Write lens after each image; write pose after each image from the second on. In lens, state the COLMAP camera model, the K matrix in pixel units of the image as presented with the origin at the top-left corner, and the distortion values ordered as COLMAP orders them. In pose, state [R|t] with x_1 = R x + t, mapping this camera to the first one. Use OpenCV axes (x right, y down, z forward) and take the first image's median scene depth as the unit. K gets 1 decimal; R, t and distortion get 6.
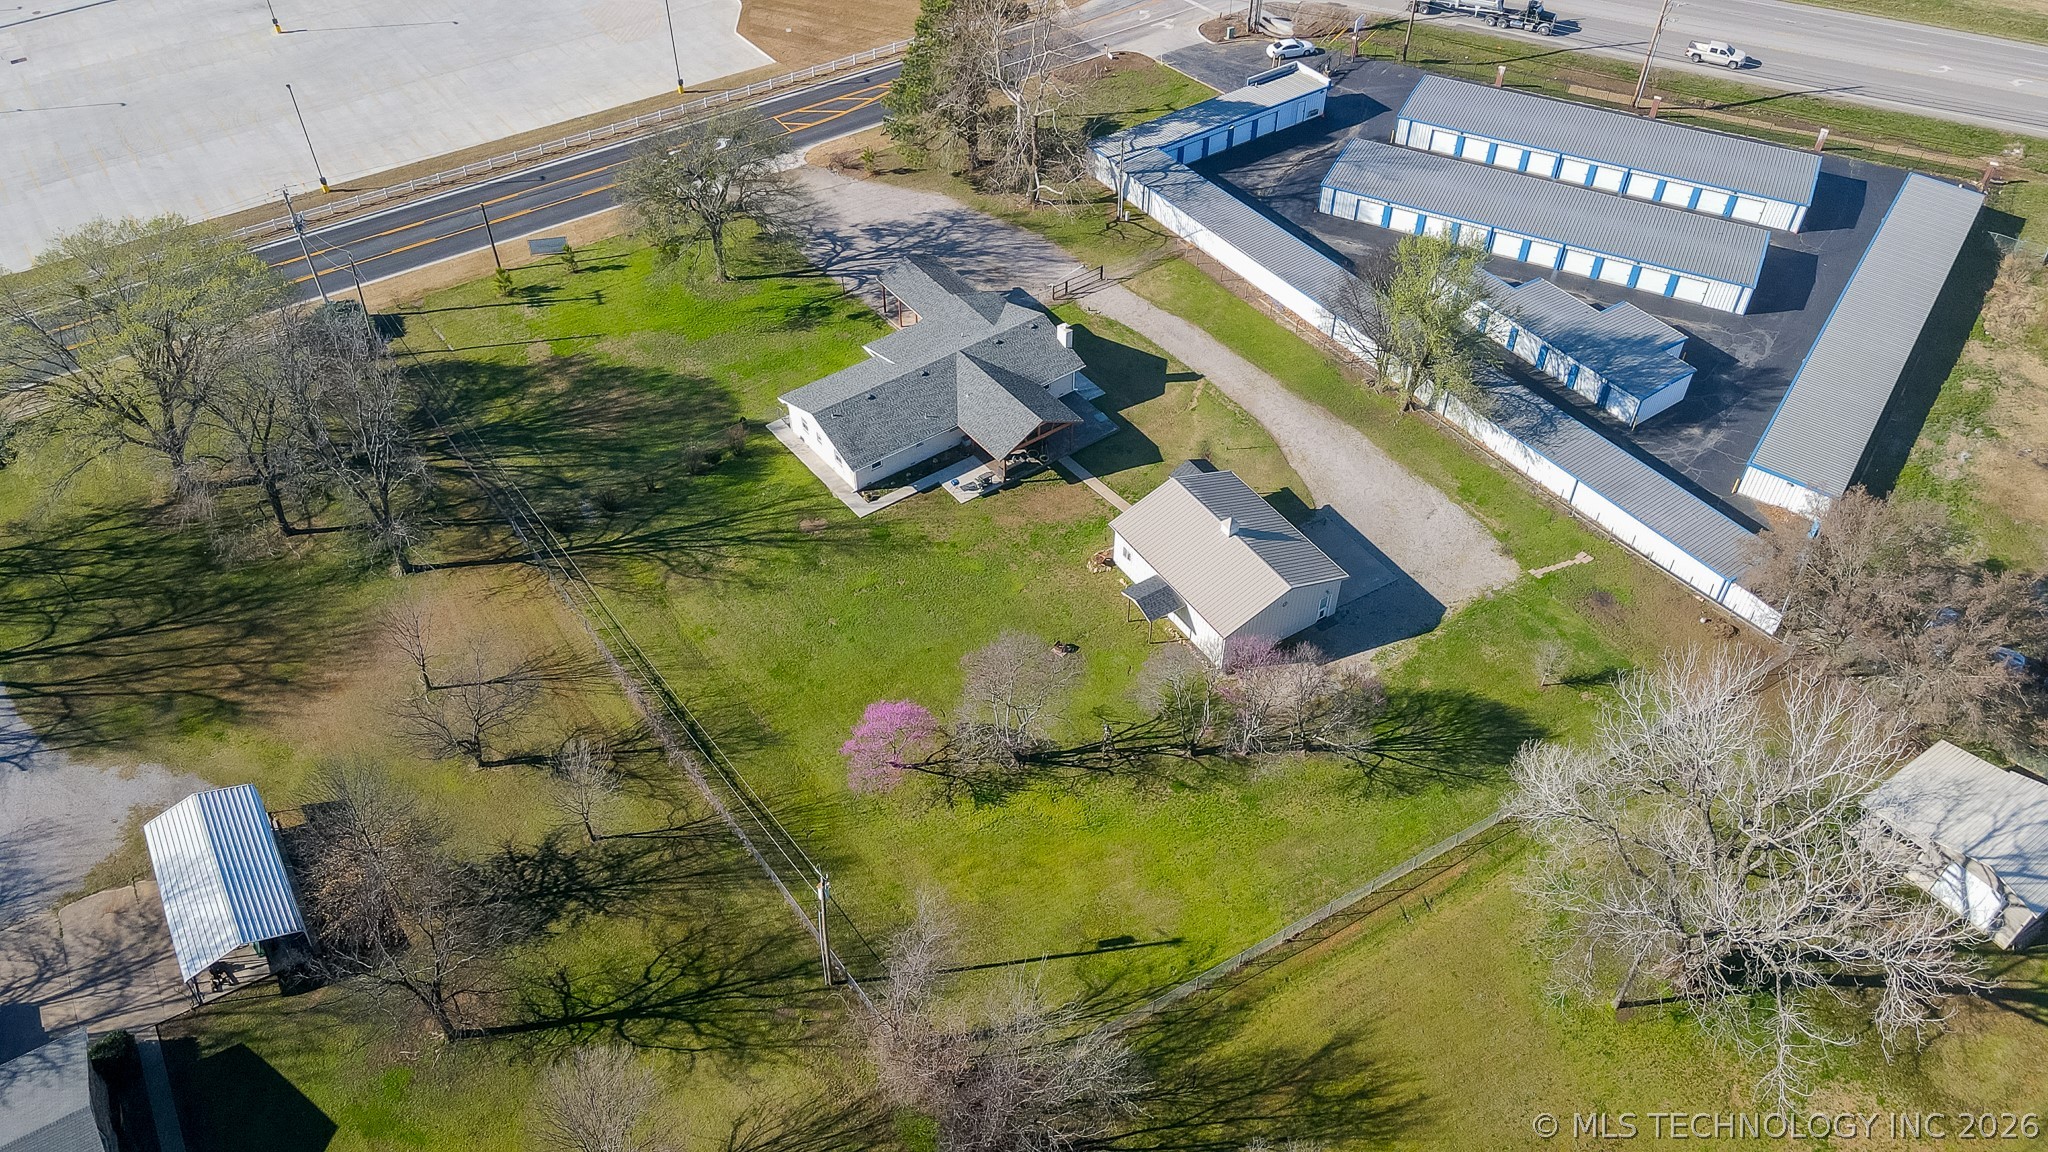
lens RADIAL K [[1539.7, 0, 1024.0], [0, 1539.7, 576.0], [0, 0, 1]] dist [-0.000328, 0.006226]
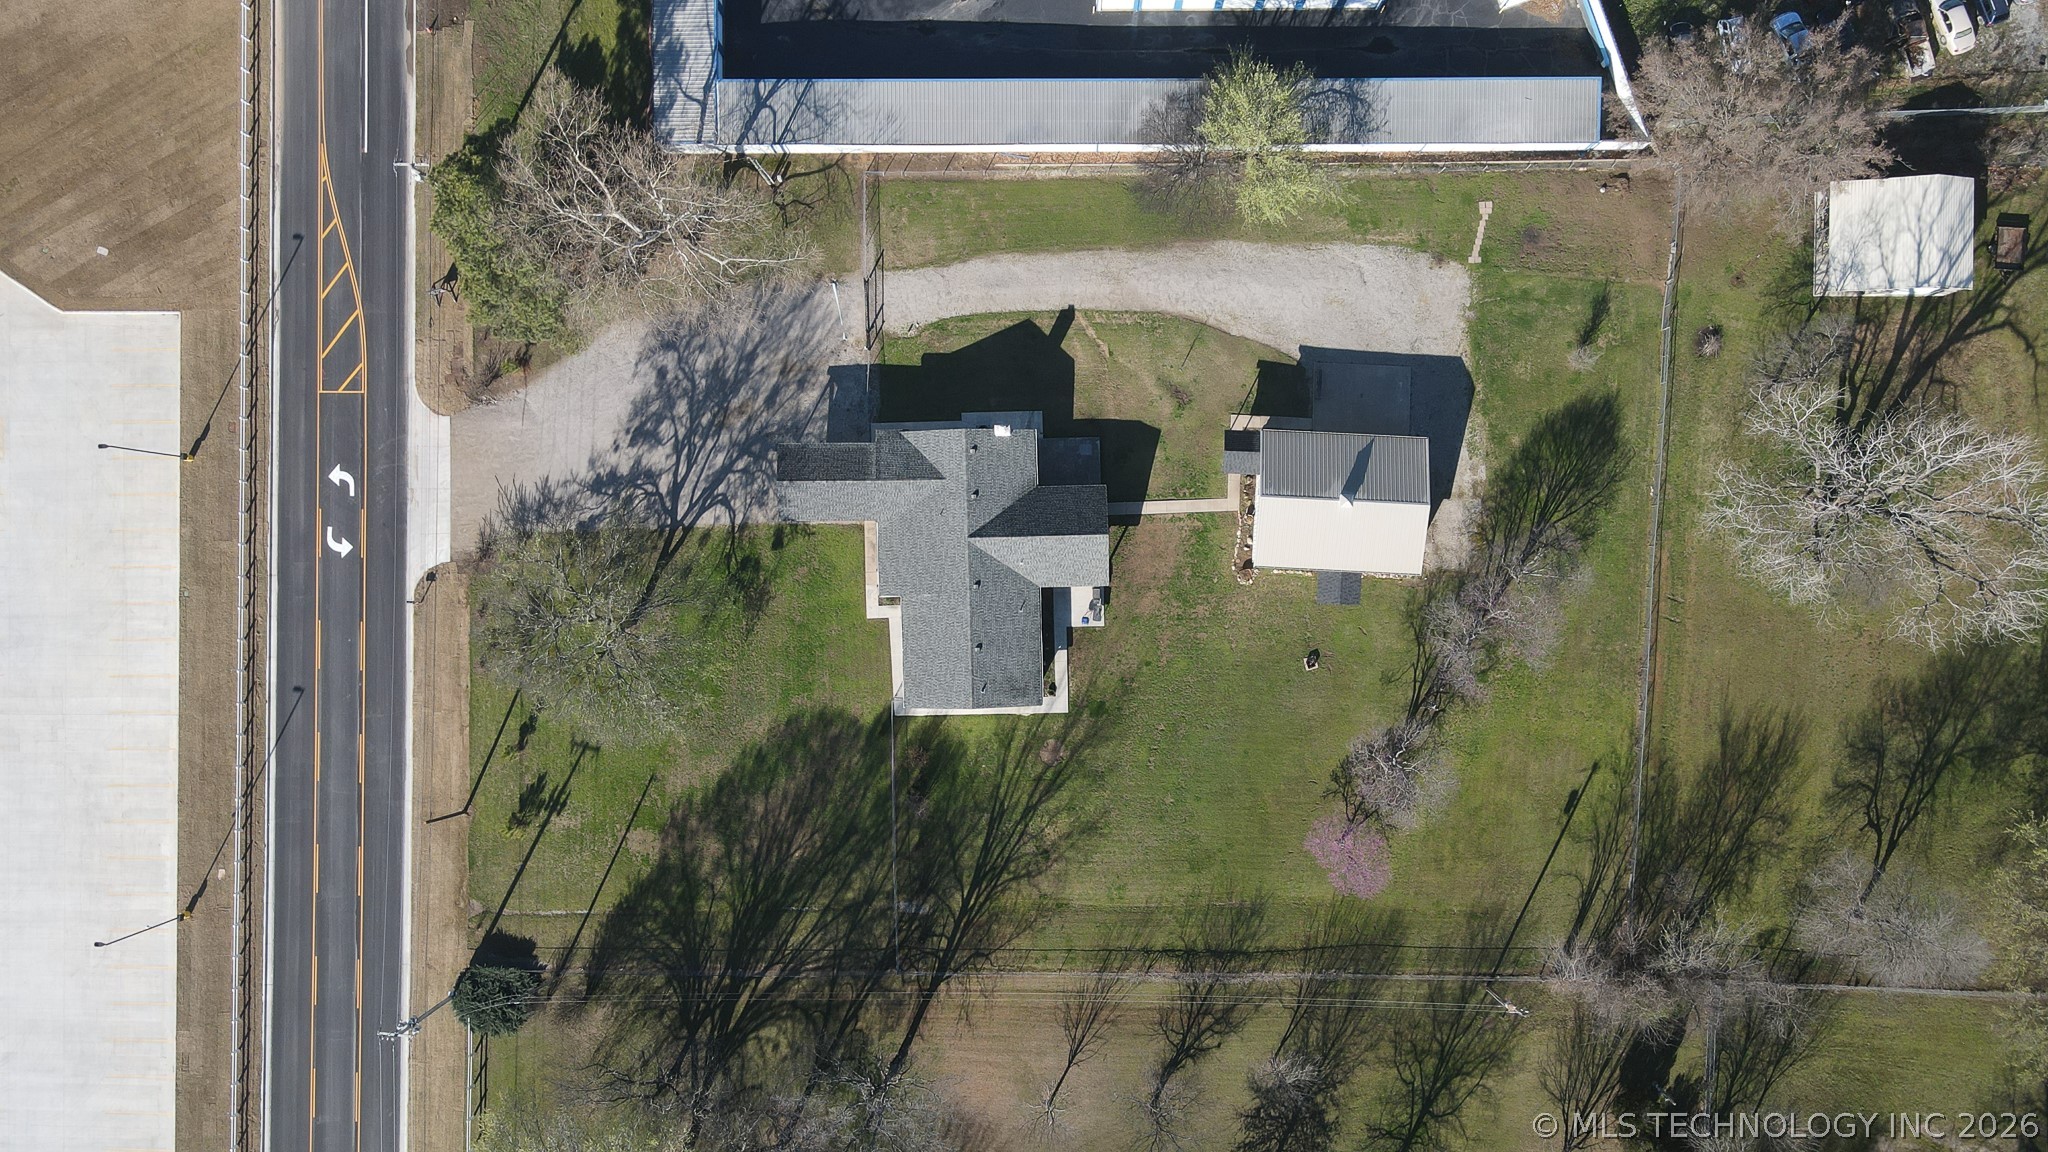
lens RADIAL K [[1507.9, 0, 1024.0], [0, 1507.9, 576.0], [0, 0, 1]] dist [0.014170, 0.005868]
pose [[0.577281, -0.816186, -0.024225, -0.019725], [0.578459, 0.387838, 0.717612, -0.846137], [-0.576310, -0.428277, 0.696022, 0.301487]]
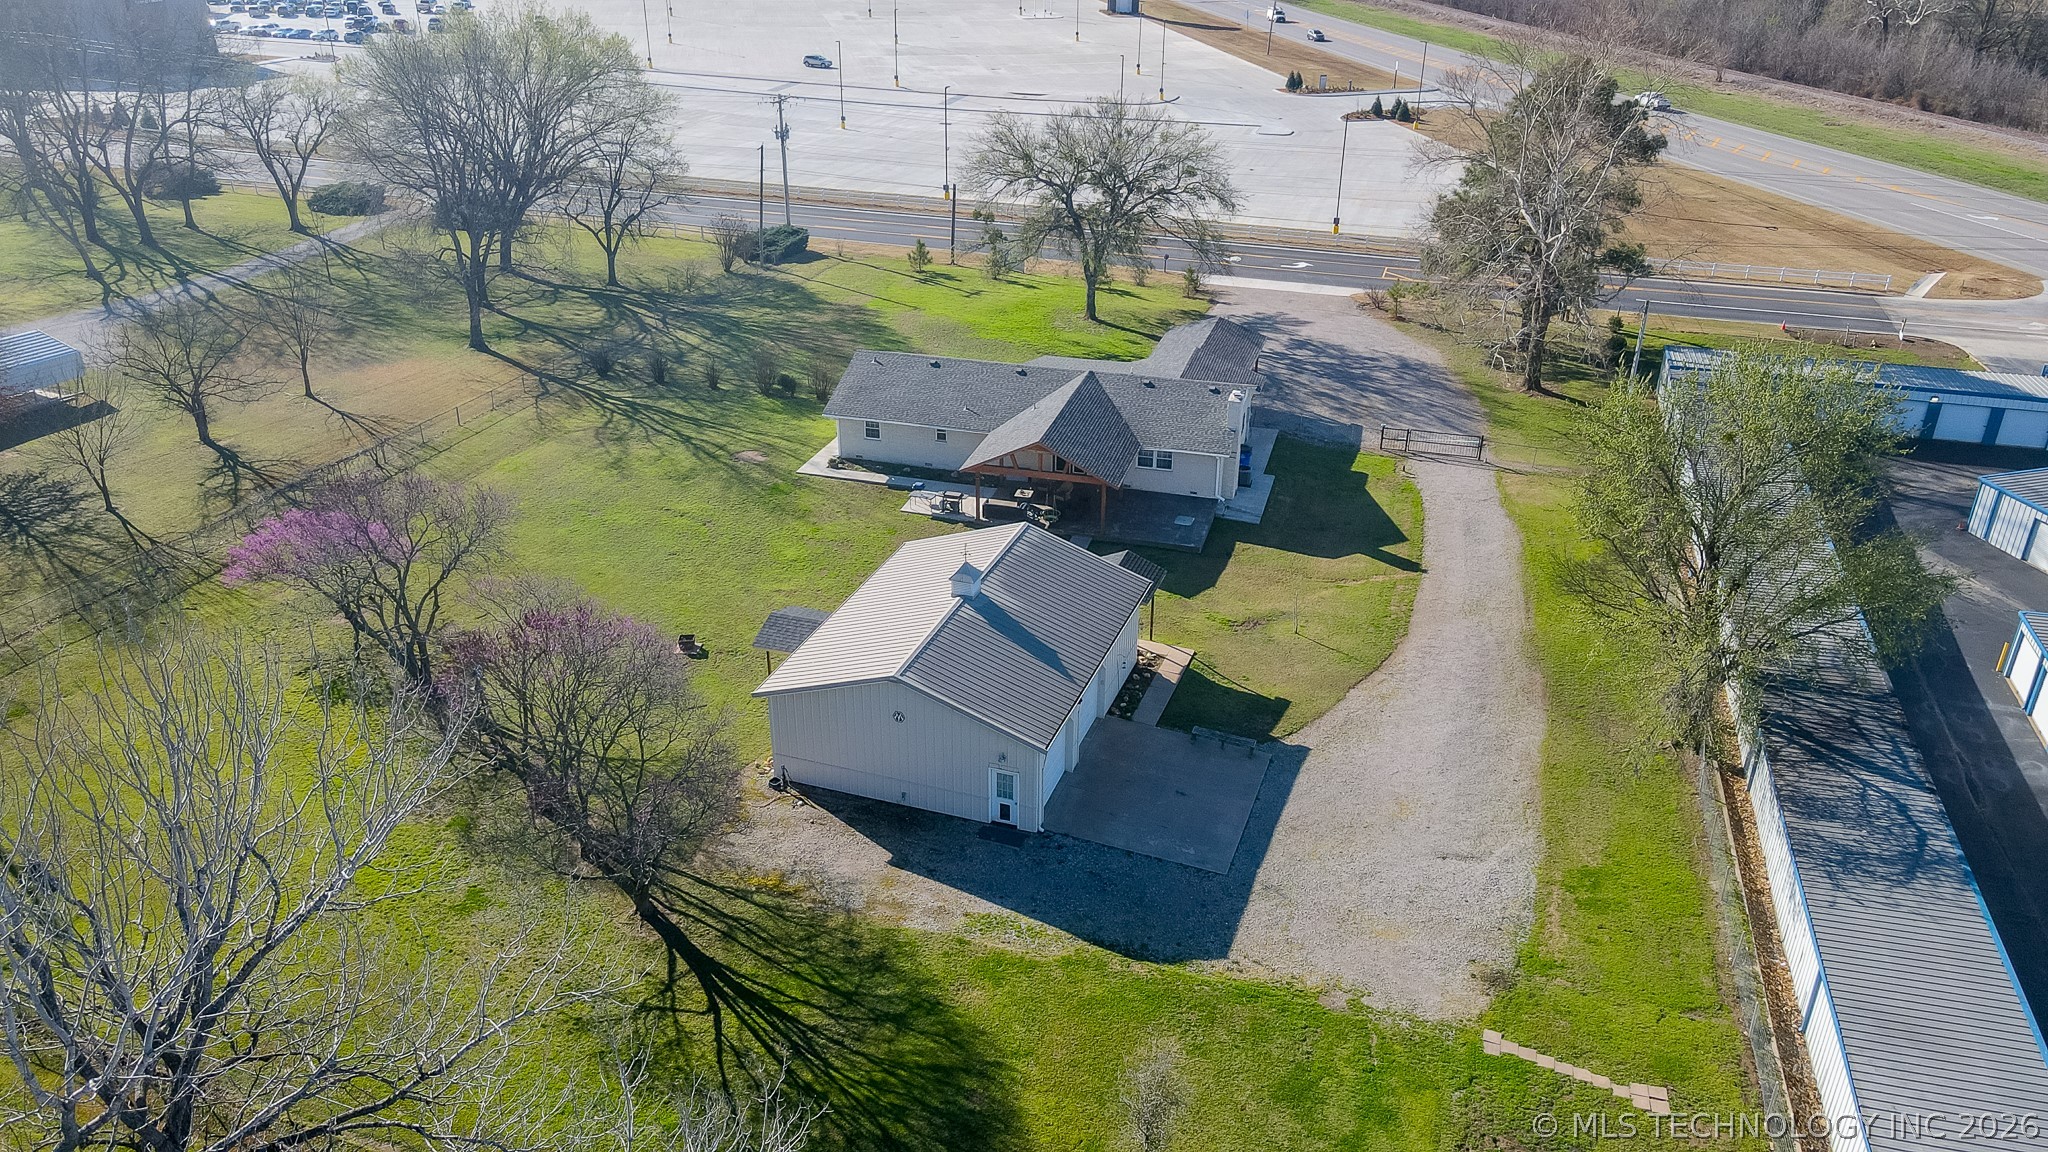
lens RADIAL K [[1507.9, 0, 1024.0], [0, 1507.9, 576.0], [0, 0, 1]] dist [0.014170, 0.005868]
pose [[0.617881, 0.352360, -0.702898, 0.462653], [-0.551234, 0.831601, -0.067683, -0.008227], [0.560682, 0.429281, 0.708063, 0.565984]]
